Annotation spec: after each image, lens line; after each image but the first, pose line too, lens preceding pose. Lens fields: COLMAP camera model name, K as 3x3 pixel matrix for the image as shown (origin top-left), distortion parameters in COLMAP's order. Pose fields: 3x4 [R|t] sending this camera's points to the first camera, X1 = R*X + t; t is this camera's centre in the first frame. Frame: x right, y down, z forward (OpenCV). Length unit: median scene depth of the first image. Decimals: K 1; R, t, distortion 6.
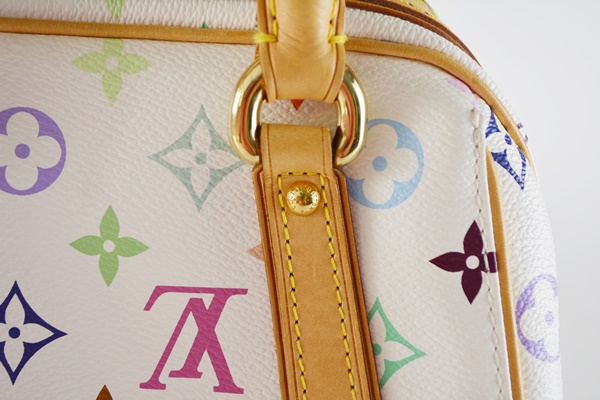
lens RADIAL K [[1020.4, 0, 302.3], [0, 1020.4, 195.2], [0, 0, 1]] dist [0.017443, 0.000000]
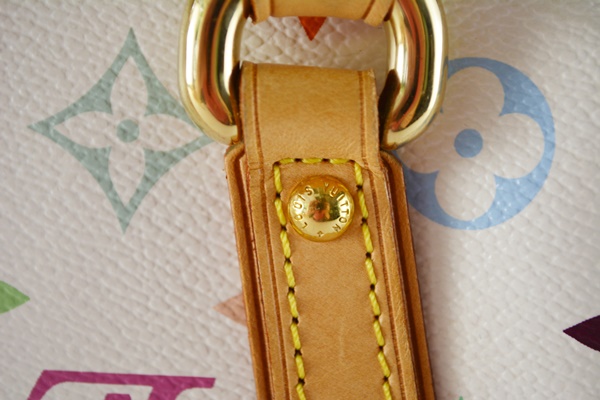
lens RADIAL K [[1385.1, 0, 299.5], [0, 1385.1, 202.9], [0, 0, 1]] dist [0.072719, 0.000000]
pose [[0.999877, 0.009671, -0.012315, -0.001755], [-0.009691, 0.999952, -0.001635, 0.001783], [0.012299, 0.001754, 0.999923, 0.283988]]
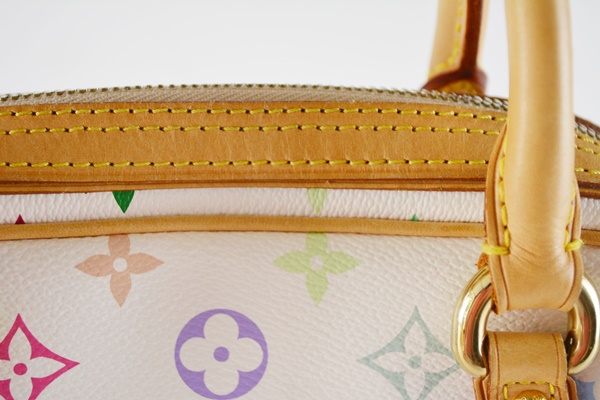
lens RADIAL K [[1020.4, 0, 298.1], [0, 1020.4, 201.9], [0, 0, 1]] dist [0.017443, 0.000000]
pose [[0.998734, -0.028289, -0.041604, -0.163226], [0.031314, 0.996769, 0.073961, -0.253445], [0.039377, -0.075170, 0.996393, 0.081026]]
